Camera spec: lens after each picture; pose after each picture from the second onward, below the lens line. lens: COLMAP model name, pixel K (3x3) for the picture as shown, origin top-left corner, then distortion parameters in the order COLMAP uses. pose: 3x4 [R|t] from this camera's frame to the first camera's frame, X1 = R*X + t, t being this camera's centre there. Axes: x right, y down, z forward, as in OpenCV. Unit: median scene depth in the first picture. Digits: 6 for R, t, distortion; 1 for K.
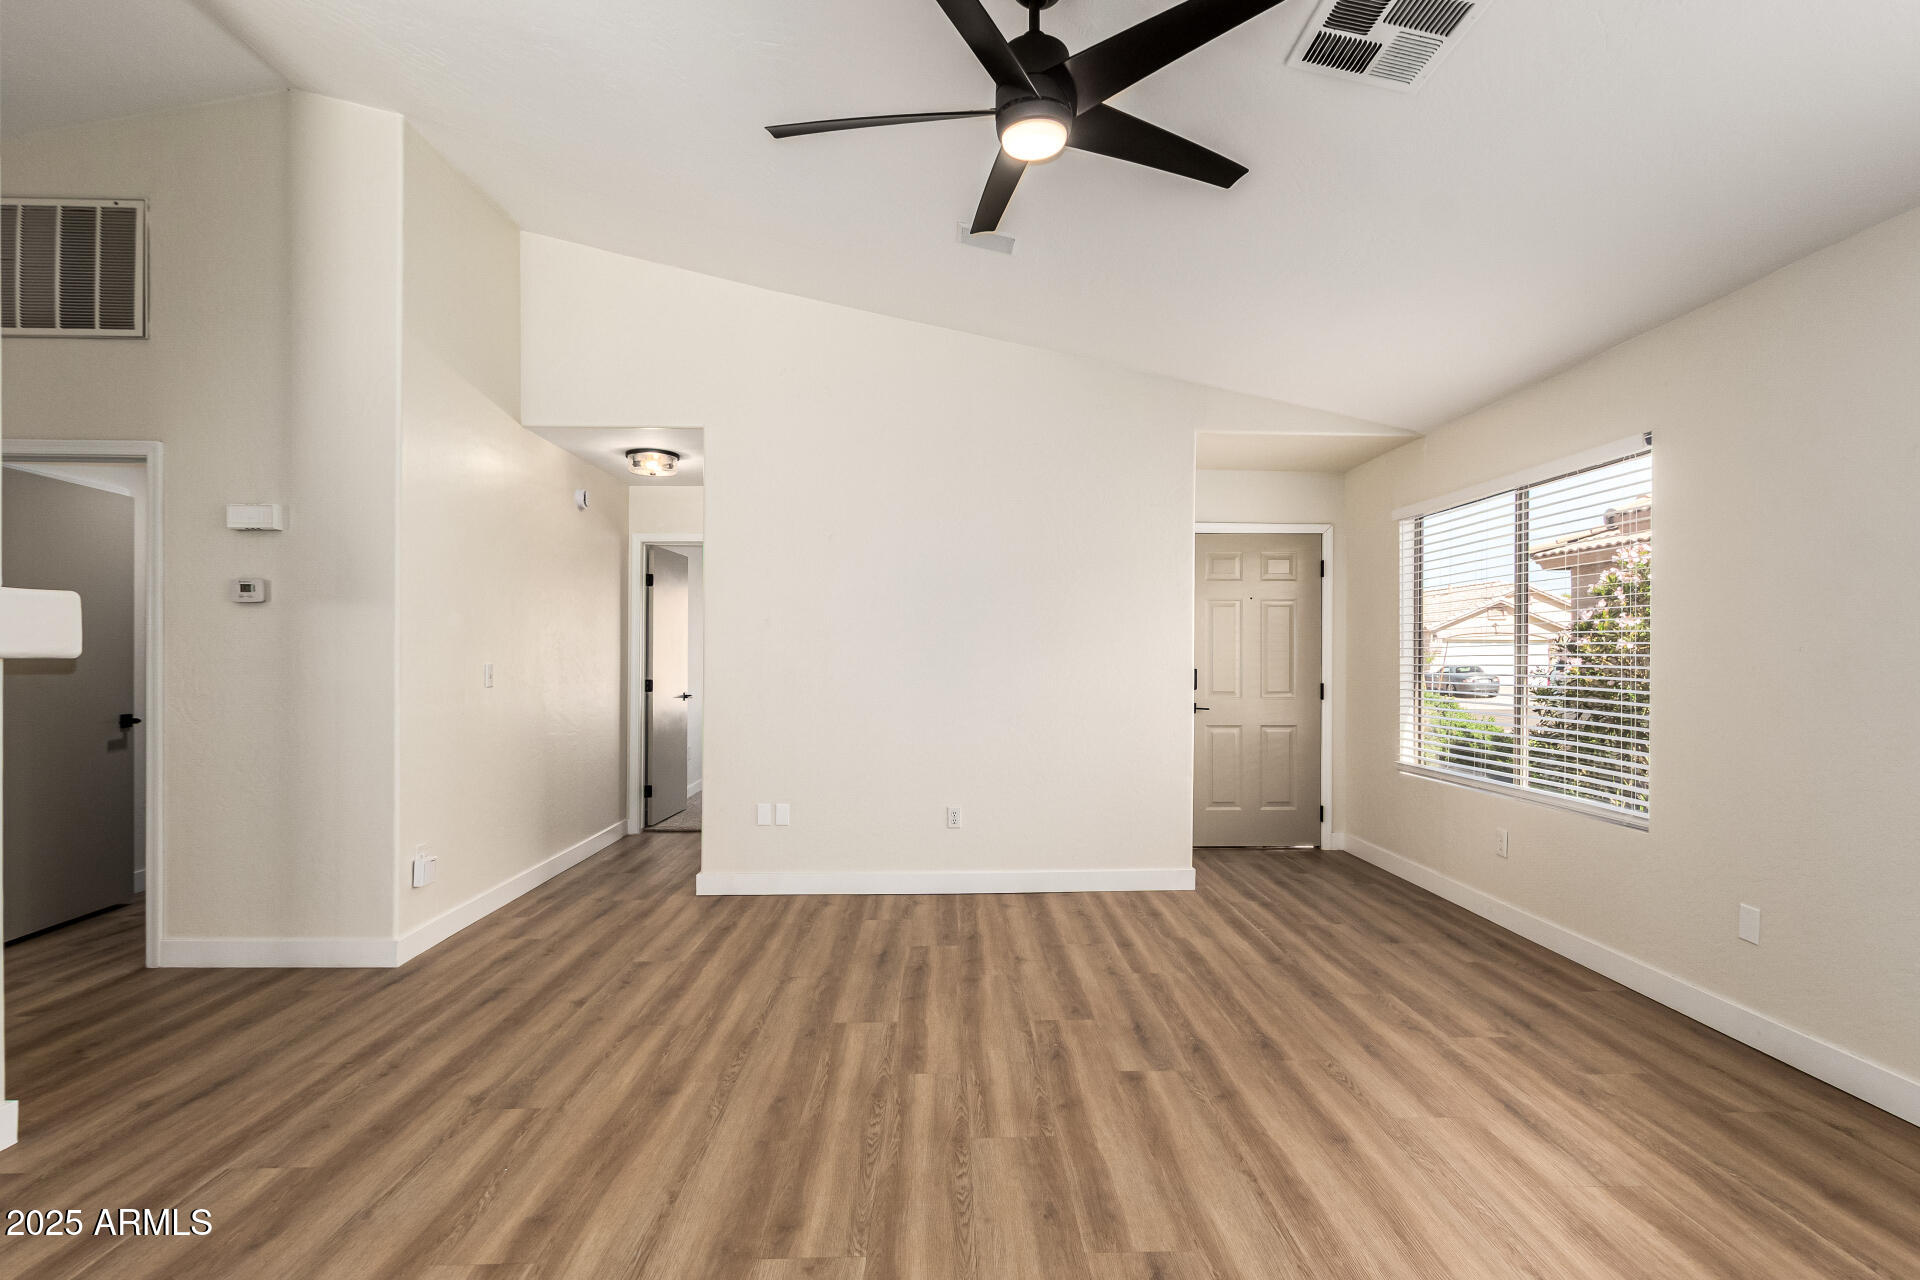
lens RADIAL K [[892.7, 0, 962.0], [0, 892.7, 666.2], [0, 0, 1]] dist [0.003201, -0.000267]
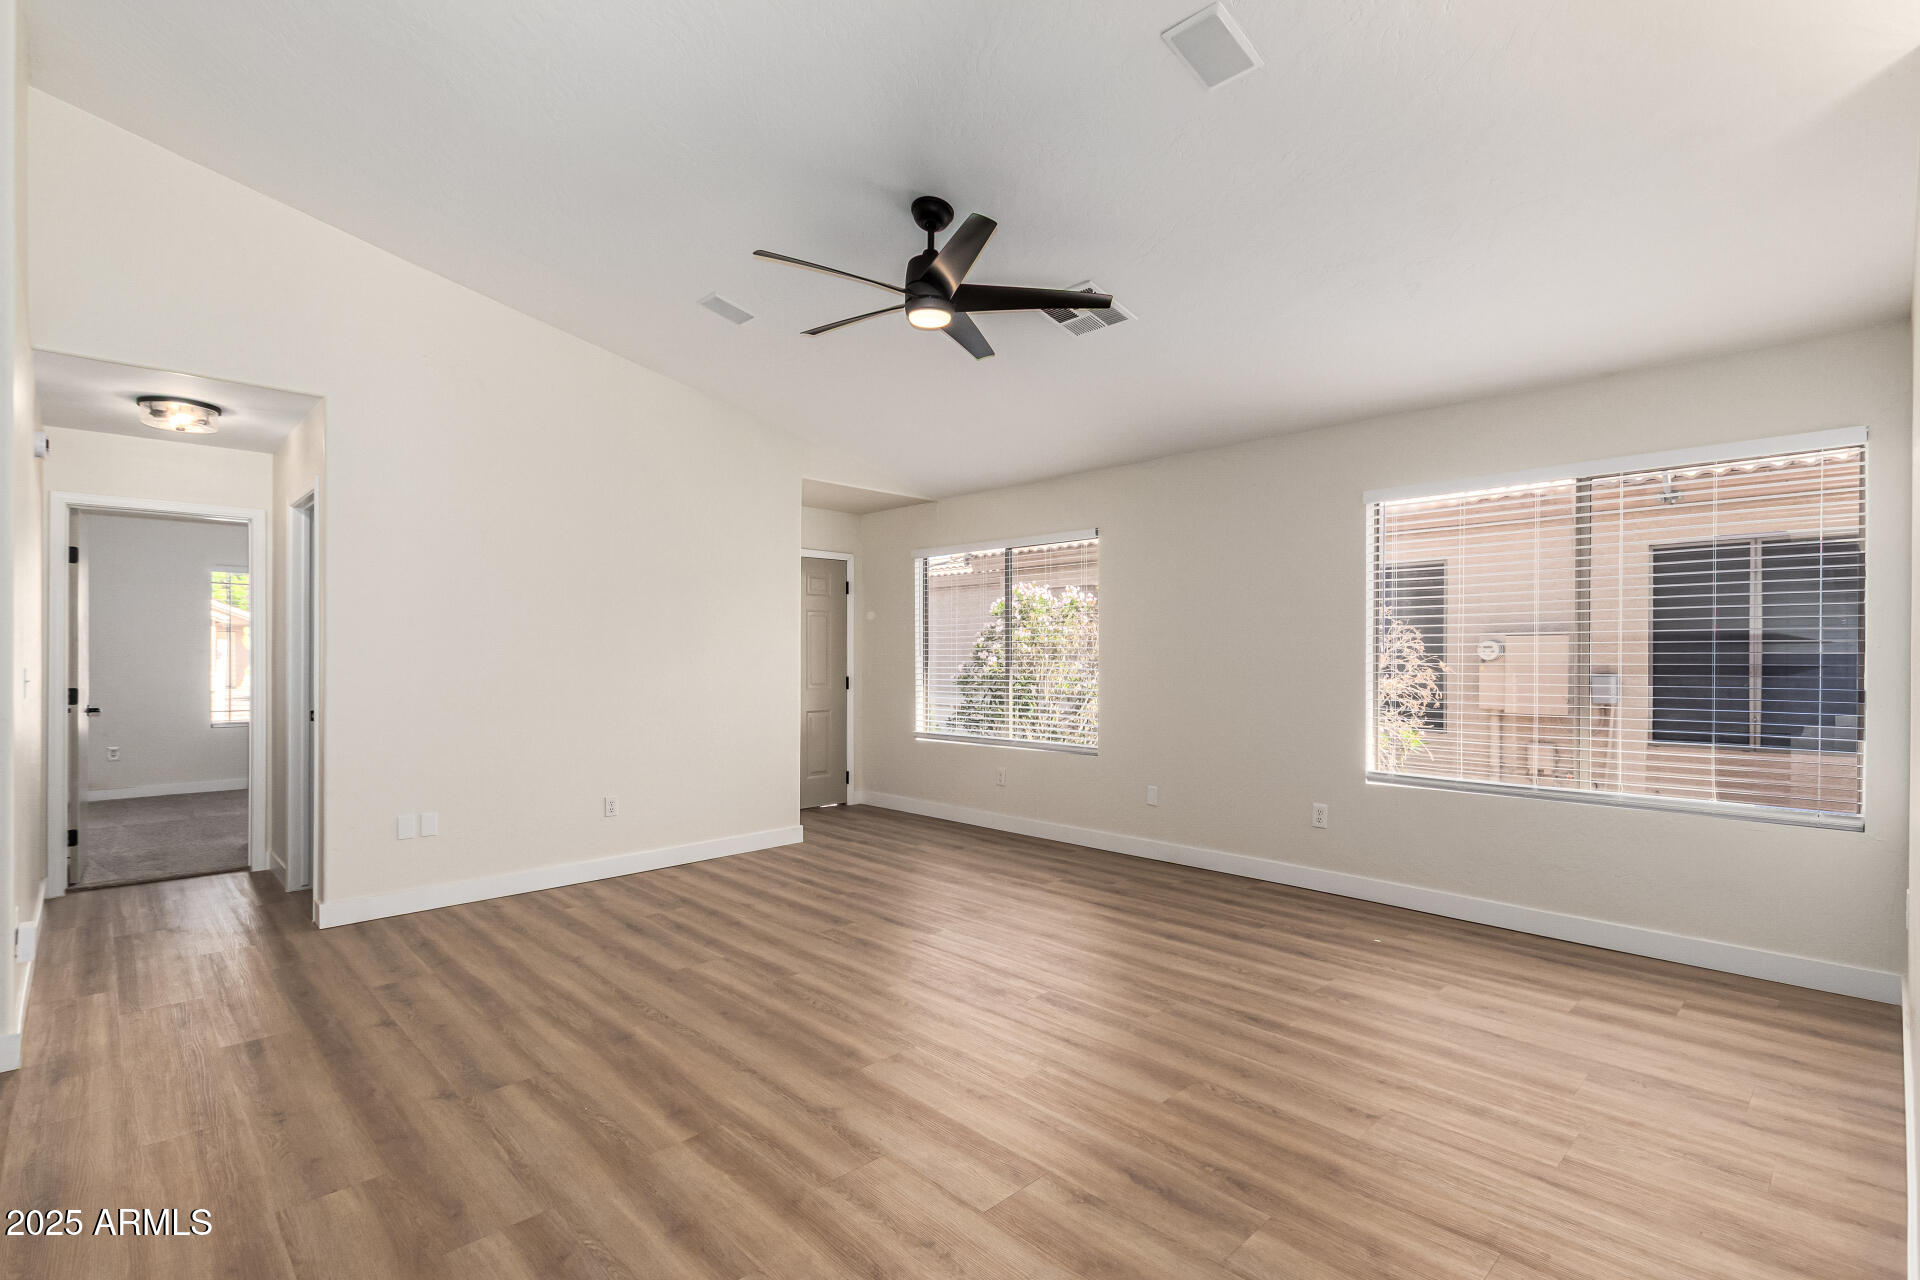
lens RADIAL K [[892.7, 0, 962.0], [0, 892.7, 666.2], [0, 0, 1]] dist [0.003201, -0.000267]
pose [[0.734262, -0.009498, 0.678799, -0.619813], [0.008655, 0.999952, 0.004630, -0.000549], [-0.678811, 0.002476, 0.734309, -0.107300]]
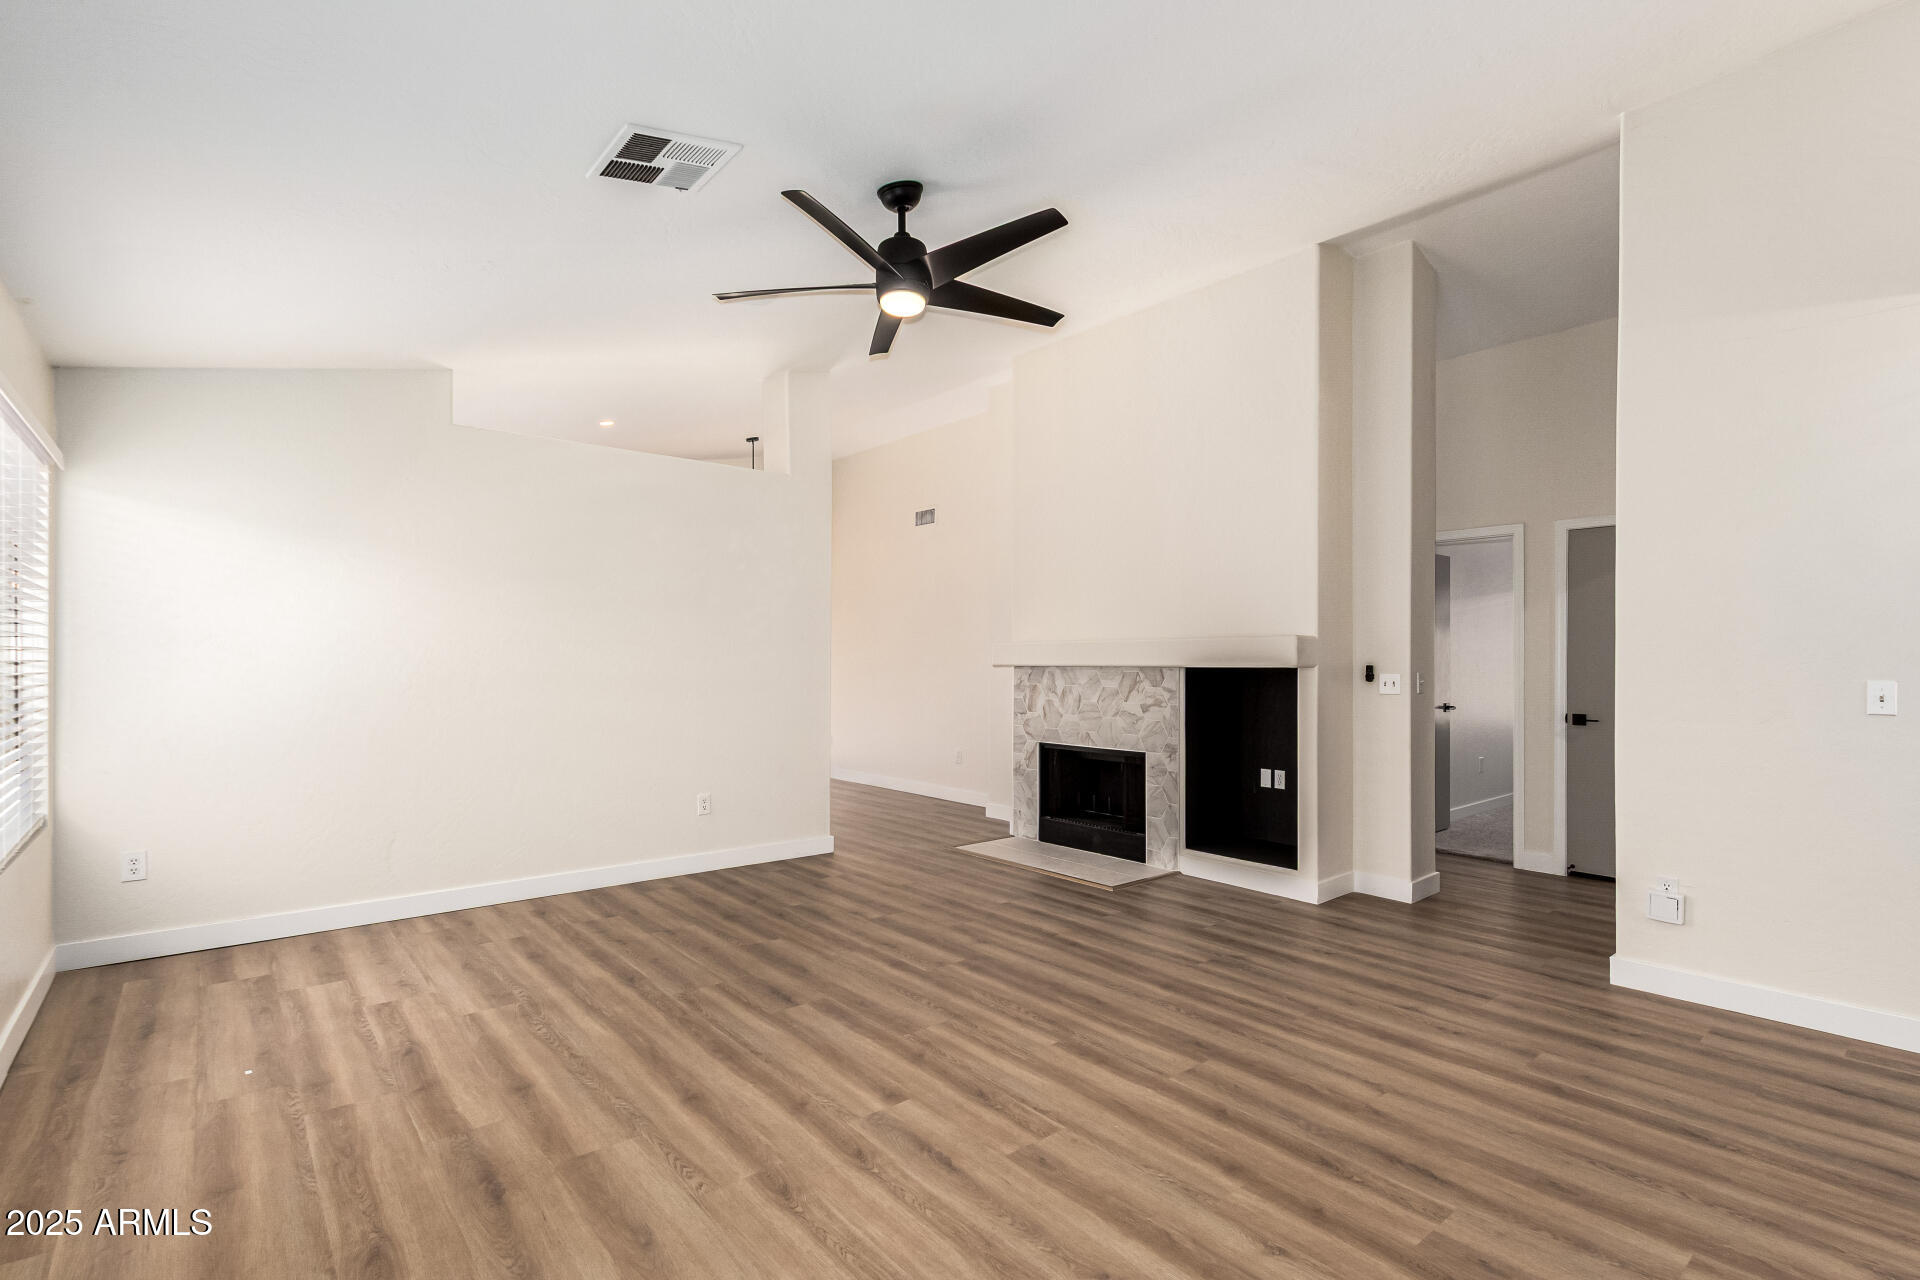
lens RADIAL K [[897.1, 0, 959.5], [0, 897.1, 652.9], [0, 0, 1]] dist [0.007613, -0.001629]
pose [[-0.779311, -0.009375, -0.626567, 0.615806], [-0.009577, 0.999949, -0.003050, -0.019365], [0.626564, 0.003624, -0.779361, 1.474340]]
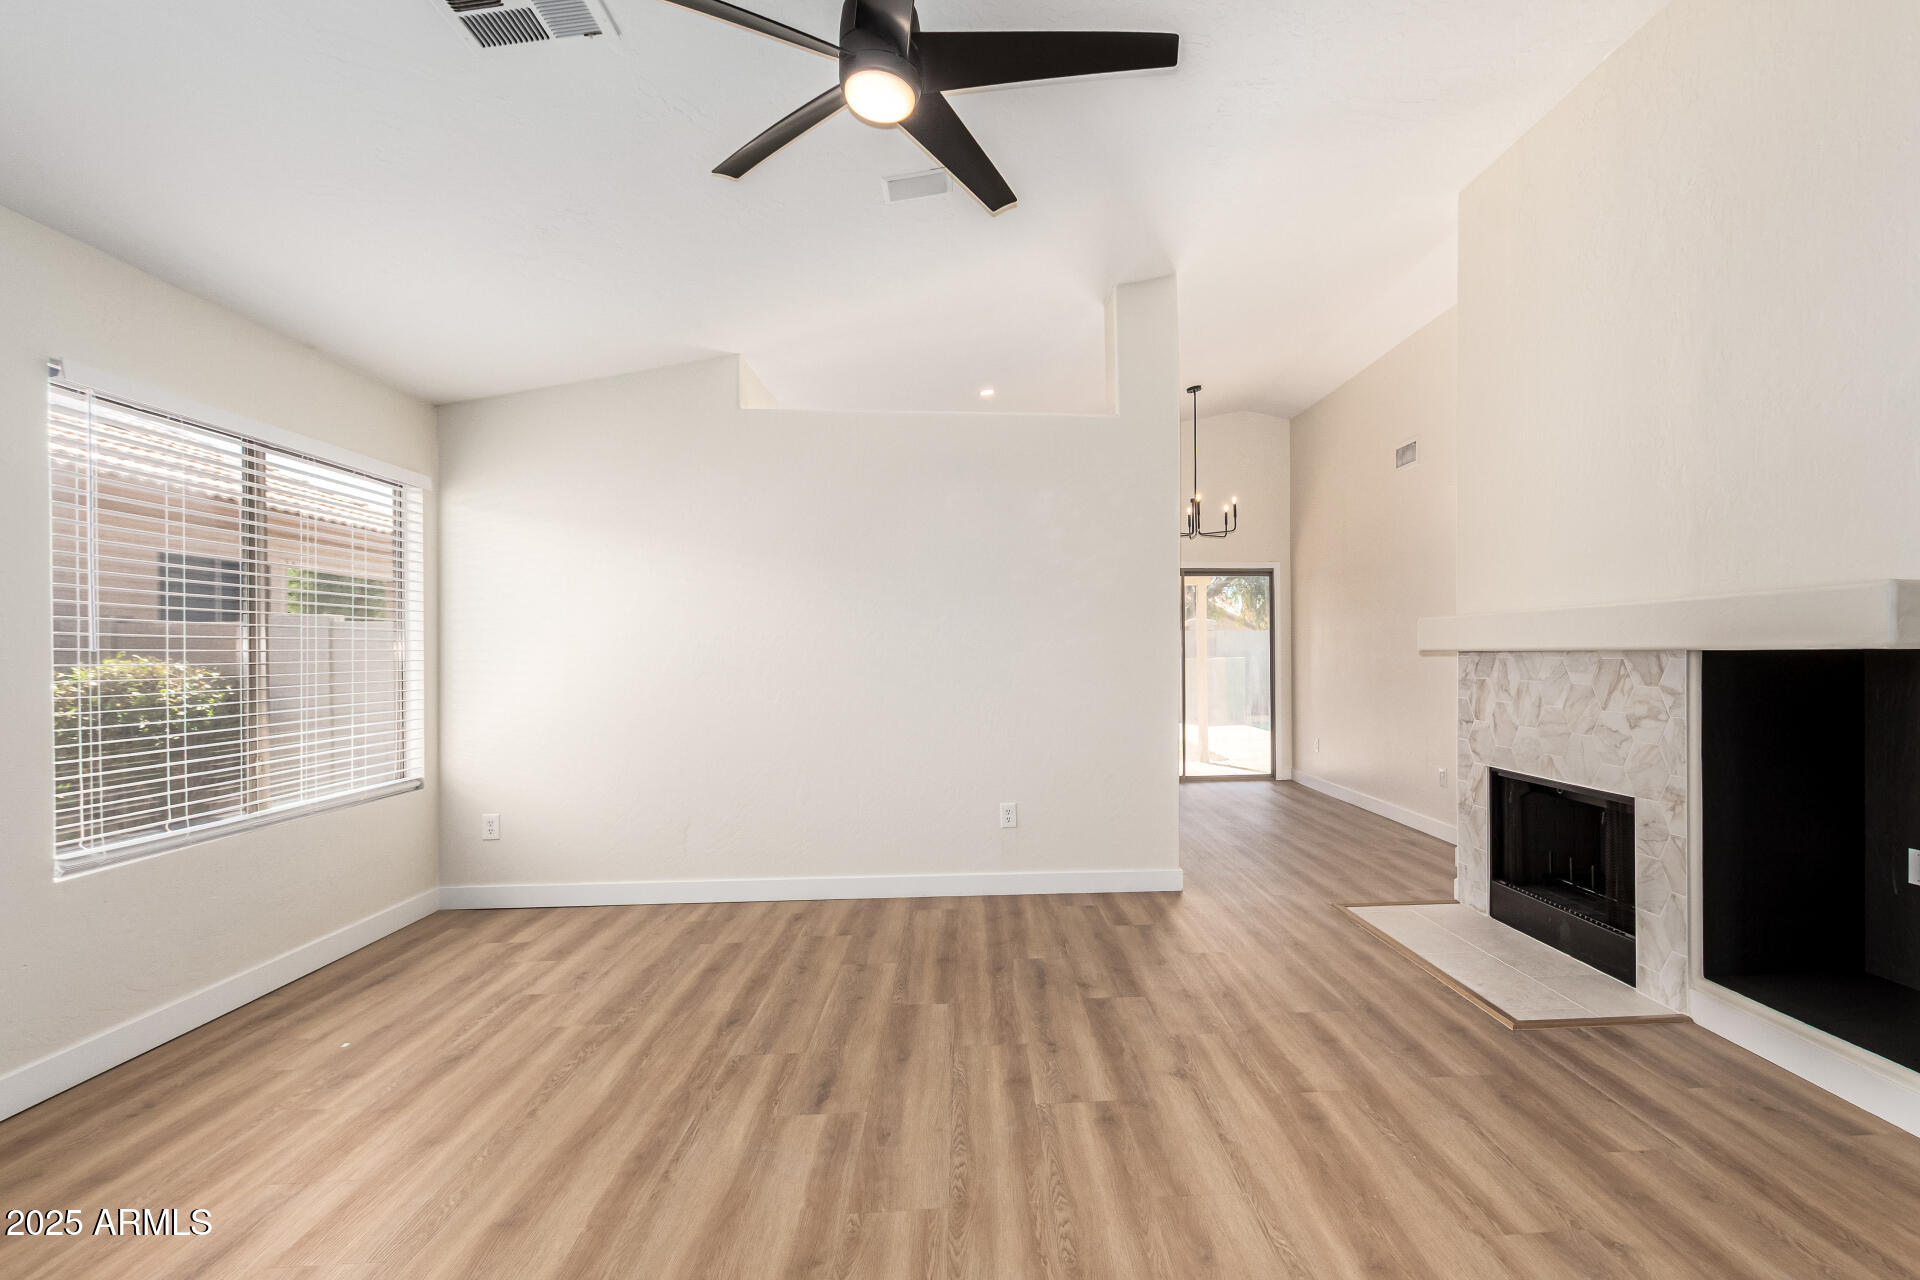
lens RADIAL K [[928.0, 0, 1049.8], [0, 928.0, 654.3], [0, 0, 1]] dist [0.007523, 0.000660]
pose [[-0.997461, 0.002771, -0.071155, -0.018391], [0.001925, 0.999927, 0.011950, -0.010935], [0.071183, 0.011783, -0.997394, 1.346100]]
